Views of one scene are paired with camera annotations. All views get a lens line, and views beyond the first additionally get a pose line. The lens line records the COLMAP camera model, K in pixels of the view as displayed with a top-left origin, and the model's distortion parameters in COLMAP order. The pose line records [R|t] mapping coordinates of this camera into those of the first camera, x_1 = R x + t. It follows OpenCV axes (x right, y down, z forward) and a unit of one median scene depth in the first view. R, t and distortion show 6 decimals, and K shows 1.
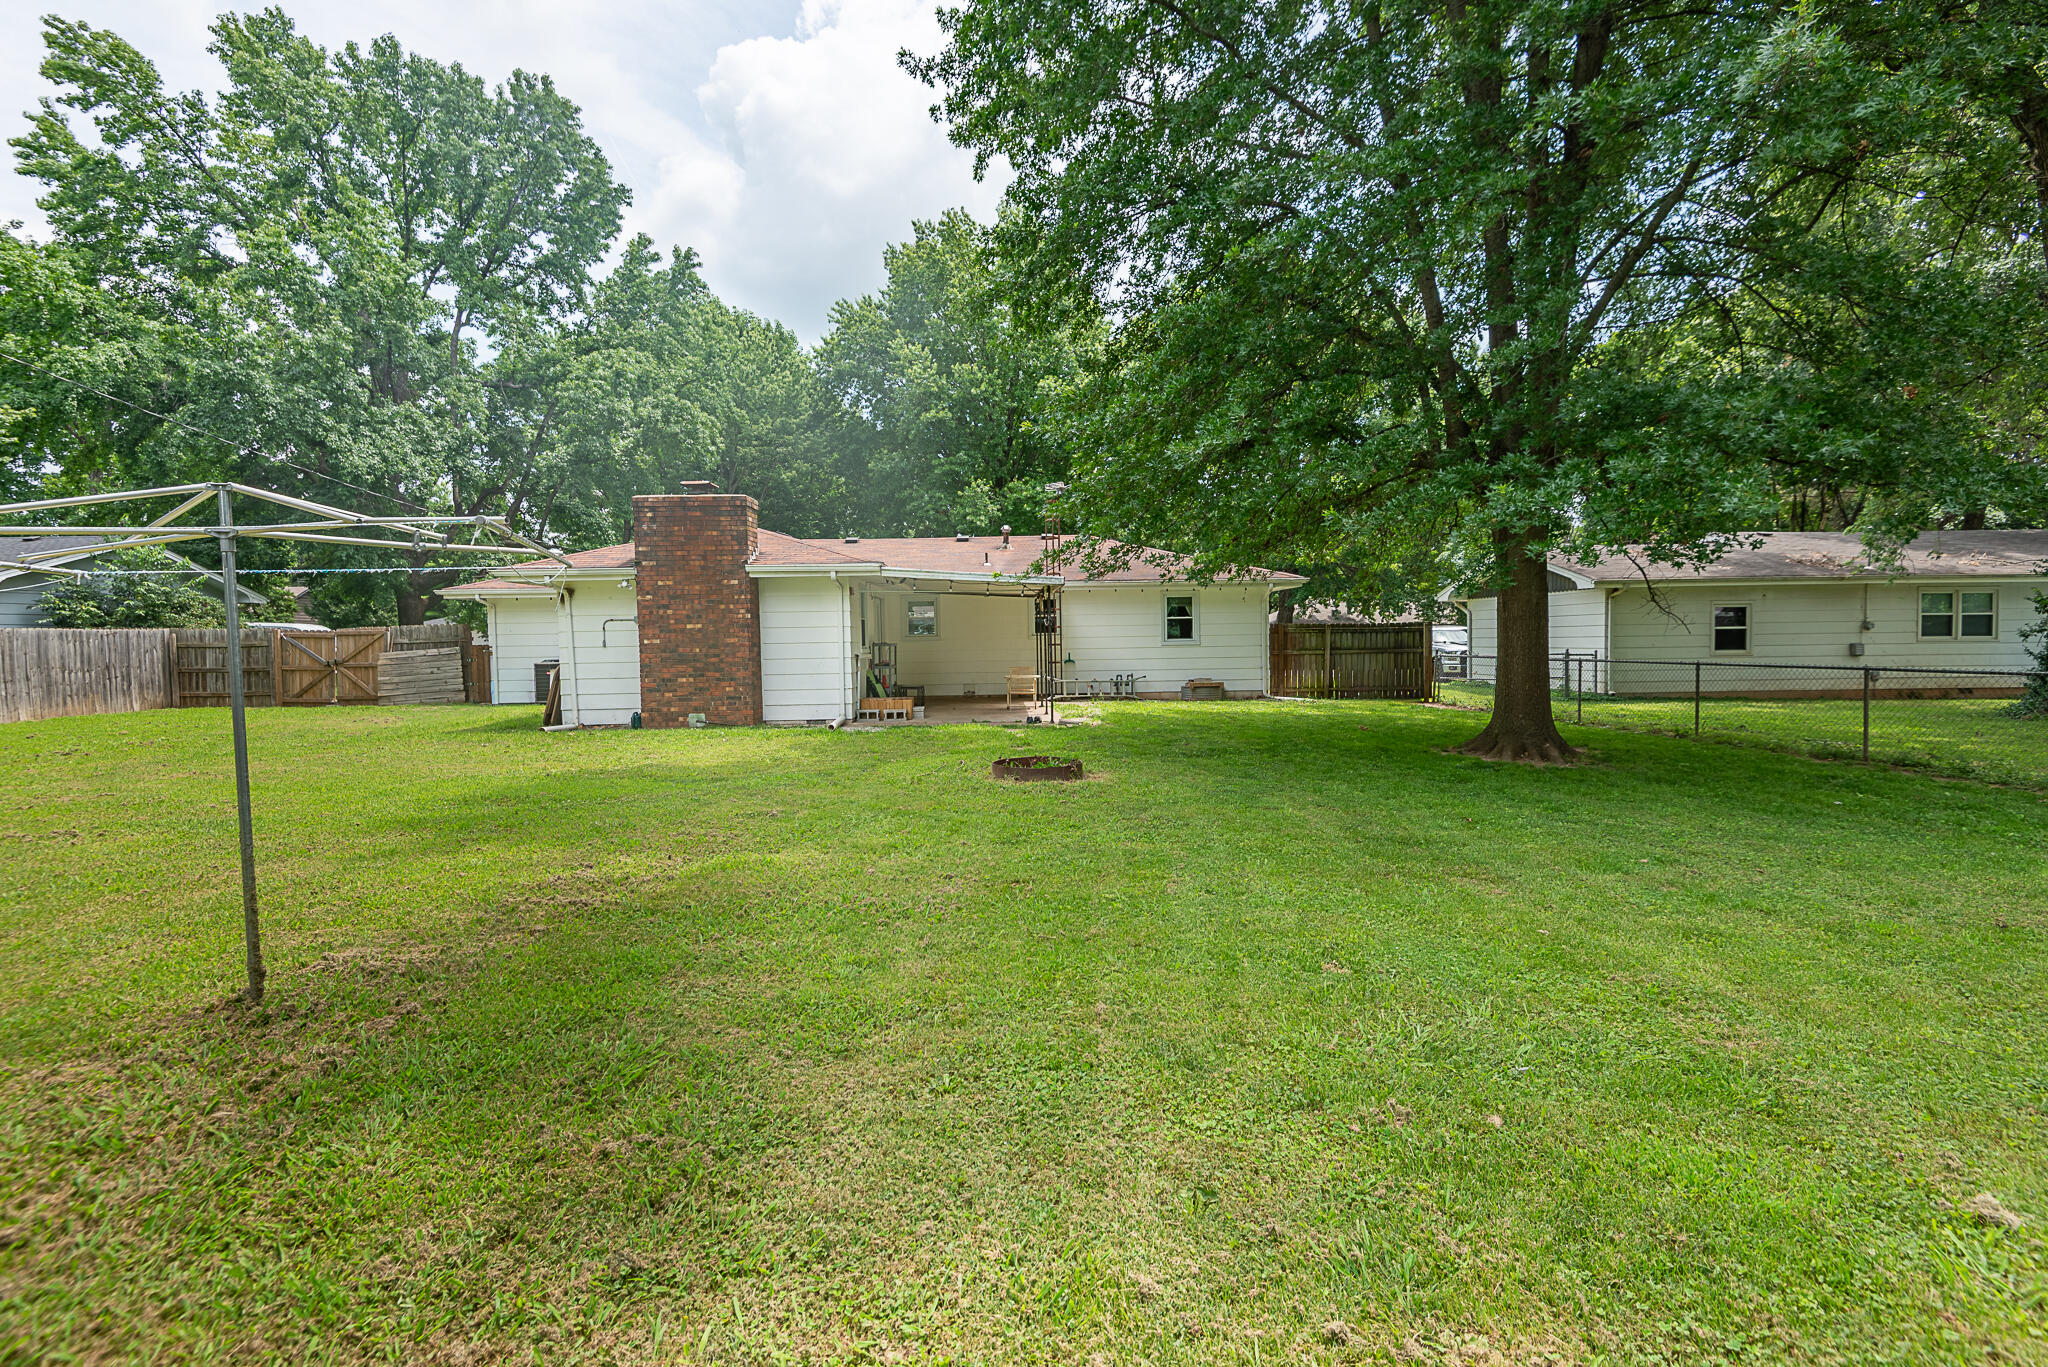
lens RADIAL K [[941.2, 0, 1024.7], [0, 941.2, 690.4], [0, 0, 1]] dist [0.027508, -0.013746]
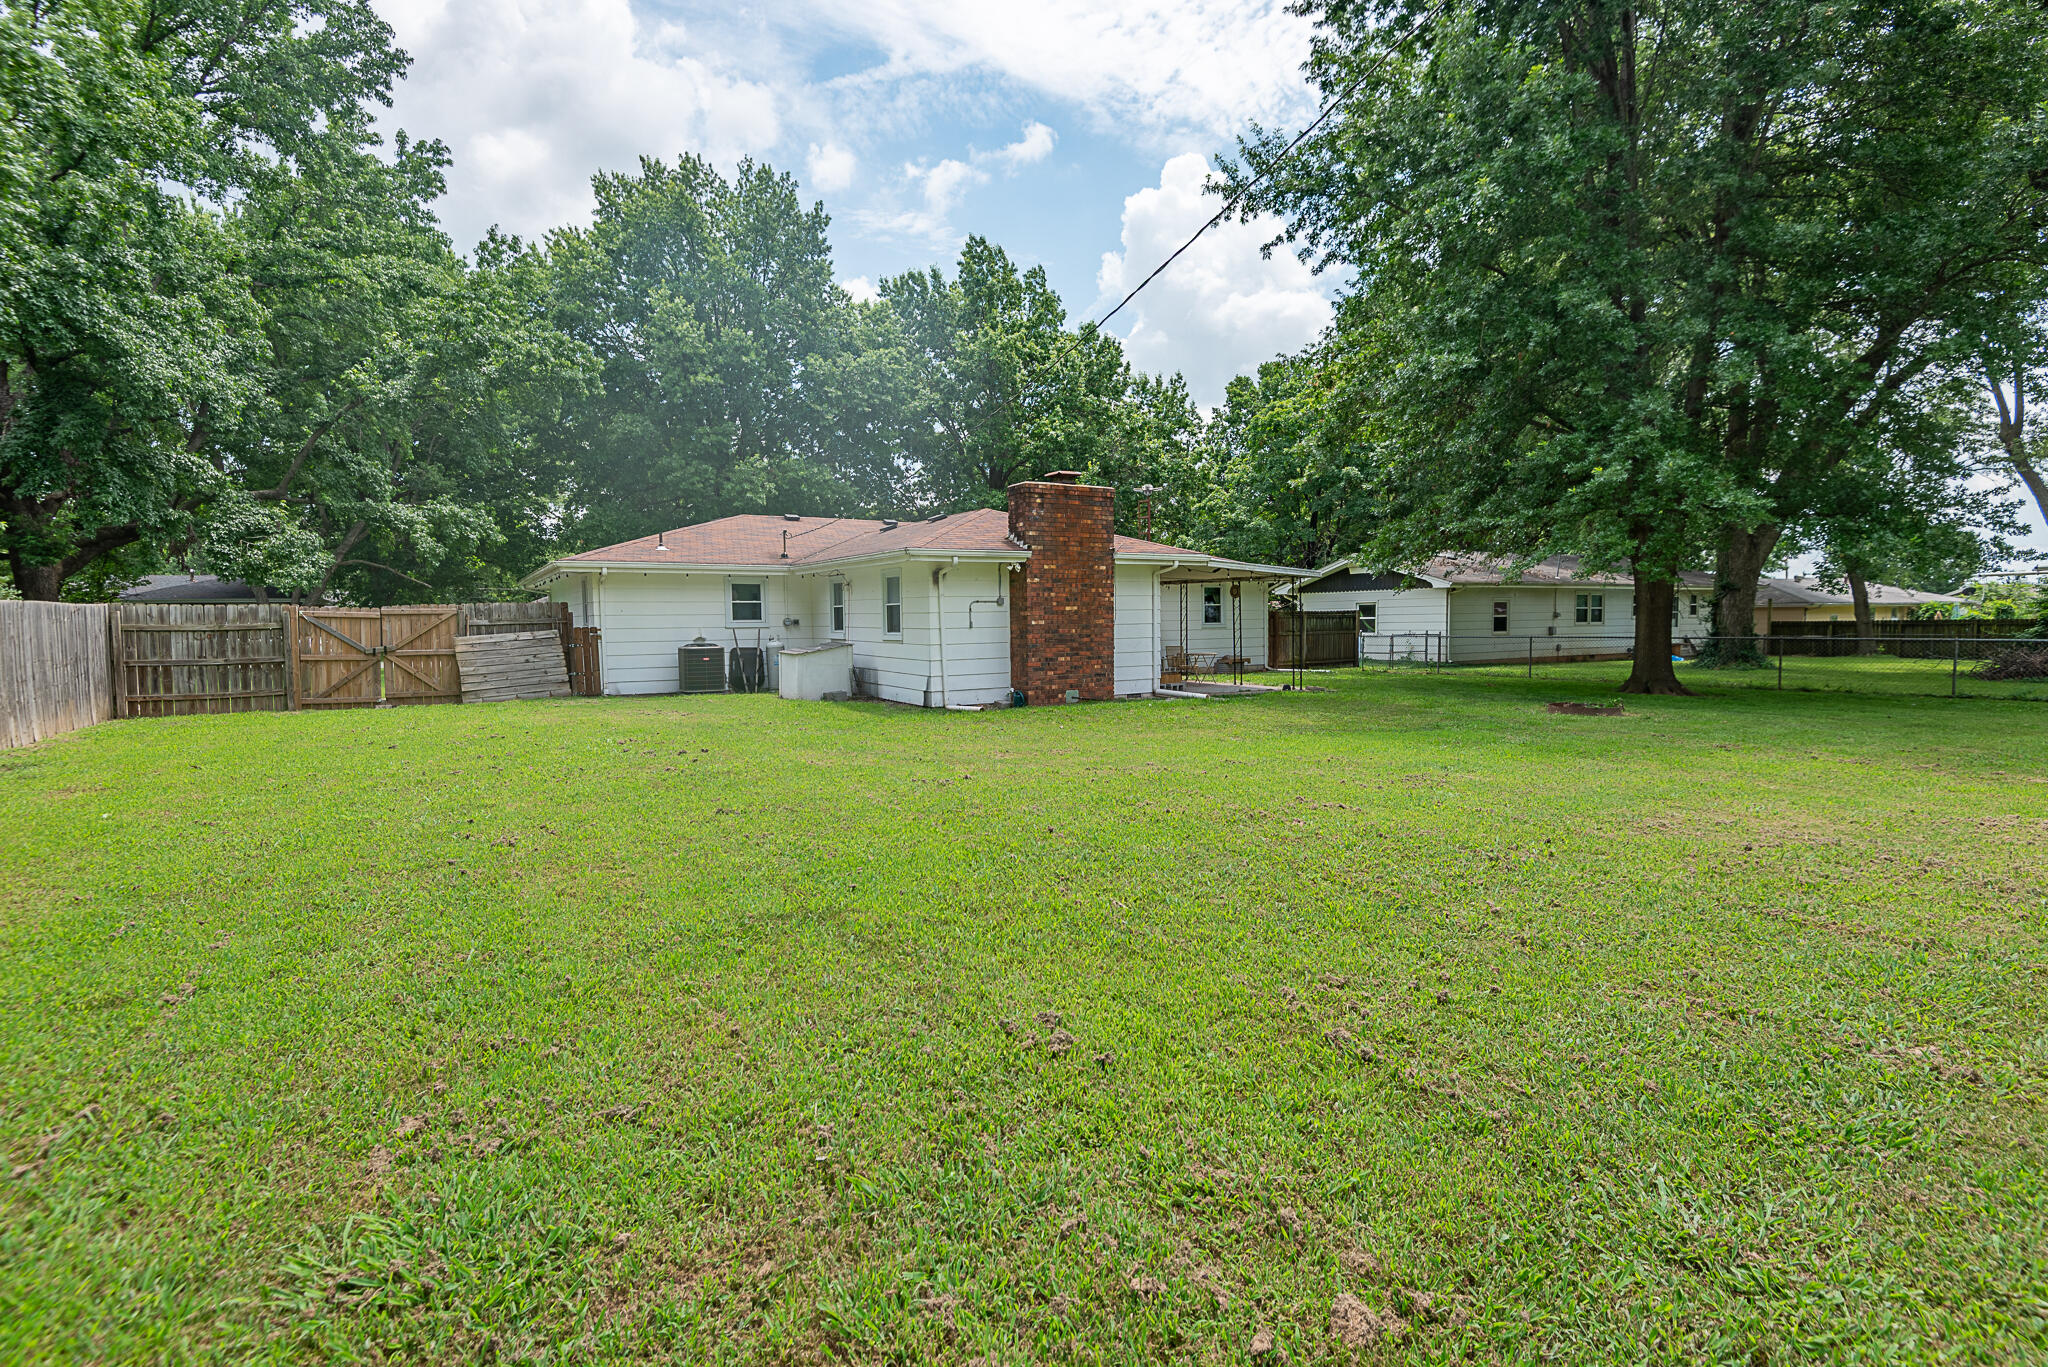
lens RADIAL K [[941.2, 0, 1081.2], [0, 941.2, 682.6], [0, 0, 1]] dist [0.027508, -0.013746]
pose [[0.870449, -0.029142, 0.491396, -0.610773], [0.026394, 0.999573, 0.012526, 0.002027], [-0.491551, 0.002066, 0.870846, 0.049329]]
